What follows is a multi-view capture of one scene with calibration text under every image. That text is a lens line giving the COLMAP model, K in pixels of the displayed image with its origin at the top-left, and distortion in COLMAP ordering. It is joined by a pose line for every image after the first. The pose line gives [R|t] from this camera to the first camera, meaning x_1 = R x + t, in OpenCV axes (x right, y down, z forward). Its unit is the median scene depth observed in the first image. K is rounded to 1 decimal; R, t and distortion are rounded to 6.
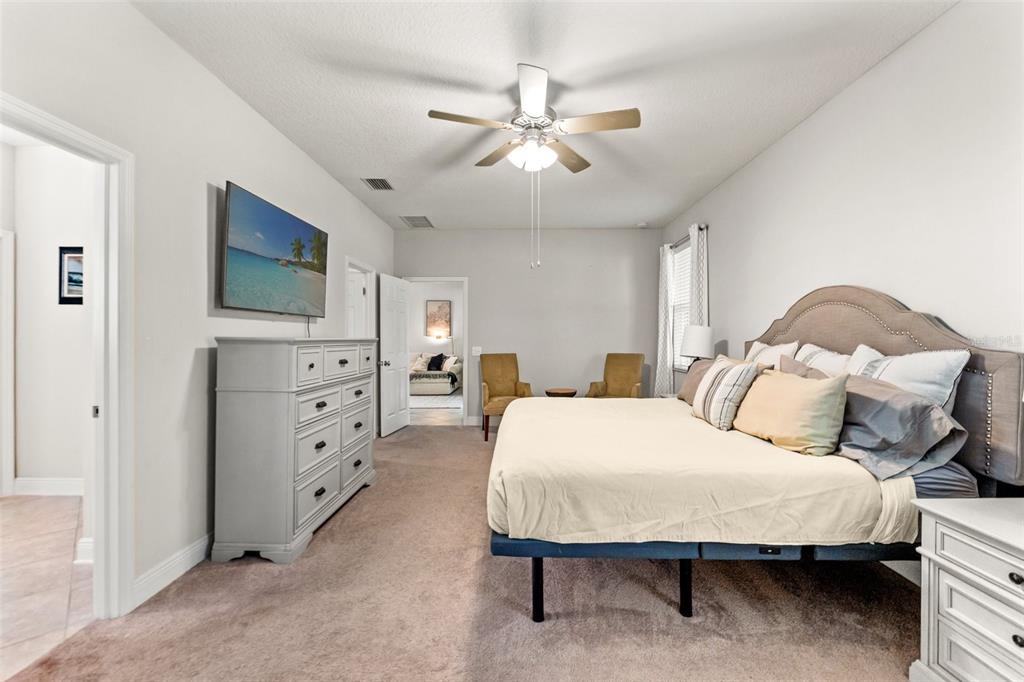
lens RADIAL K [[440.0, 0, 508.2], [0, 440.0, 337.7], [0, 0, 1]] dist [-0.003536, -0.000623]
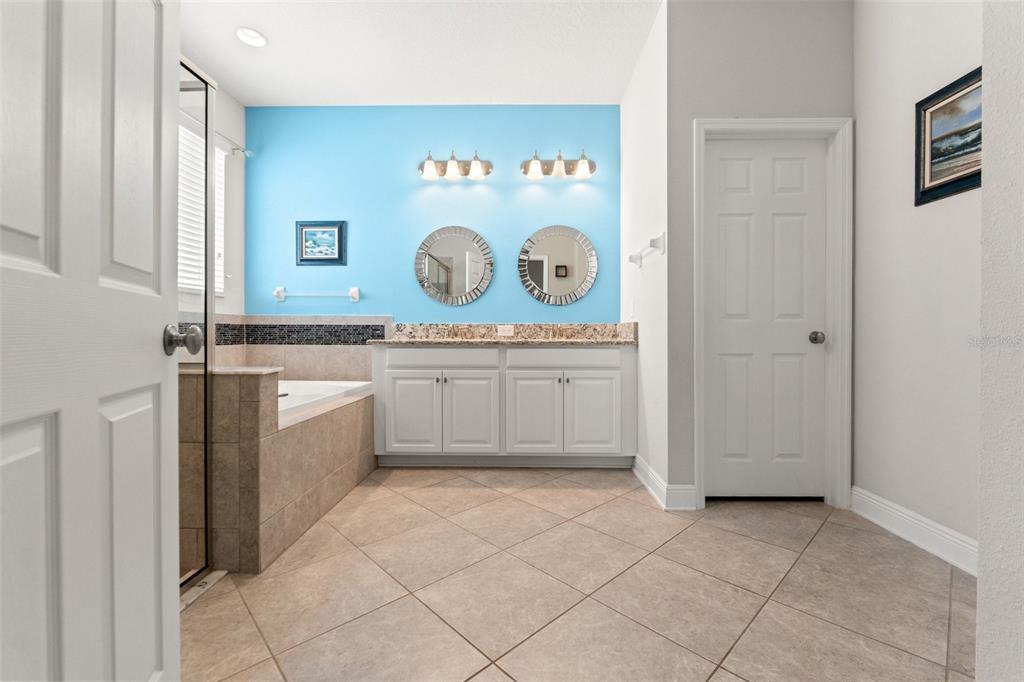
lens RADIAL K [[440.0, 0, 508.9], [0, 440.0, 336.3], [0, 0, 1]] dist [-0.003536, -0.000623]
pose [[0.012515, 0.005157, -0.999908, -0.465004], [0.001633, 0.999985, 0.005177, 0.089224], [0.999920, -0.001697, 0.012506, 0.466916]]
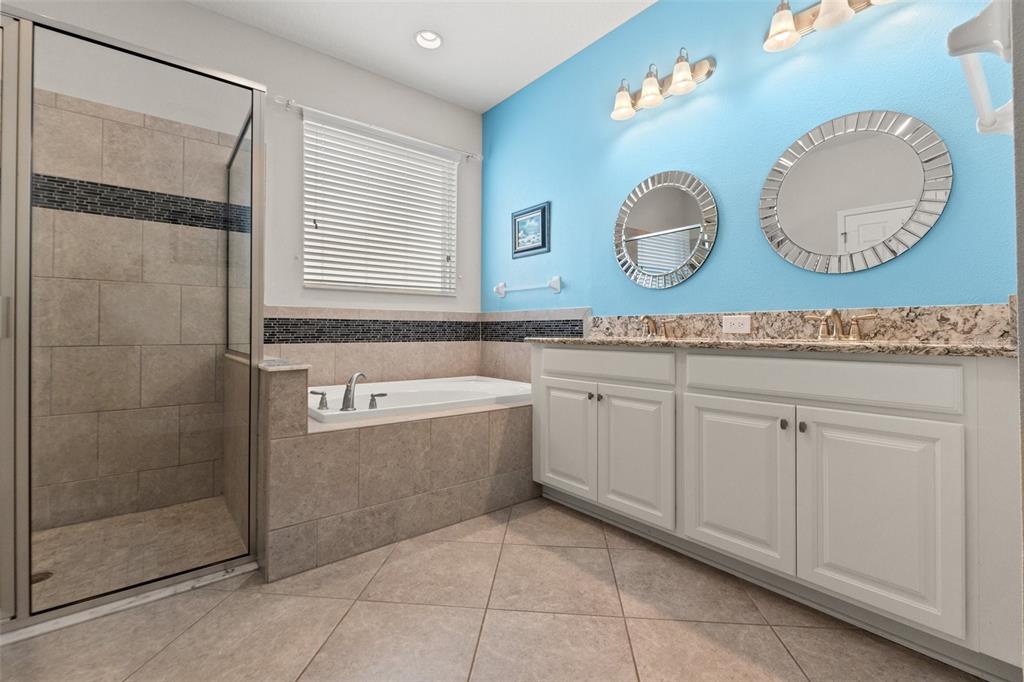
lens RADIAL K [[440.0, 0, 521.5], [0, 440.0, 326.6], [0, 0, 1]] dist [-0.003536, -0.000623]
pose [[-0.749020, -0.009061, -0.662486, -0.827181], [0.000250, 0.999903, -0.013959, 0.092510], [0.662548, -0.010621, -0.748944, 0.705491]]
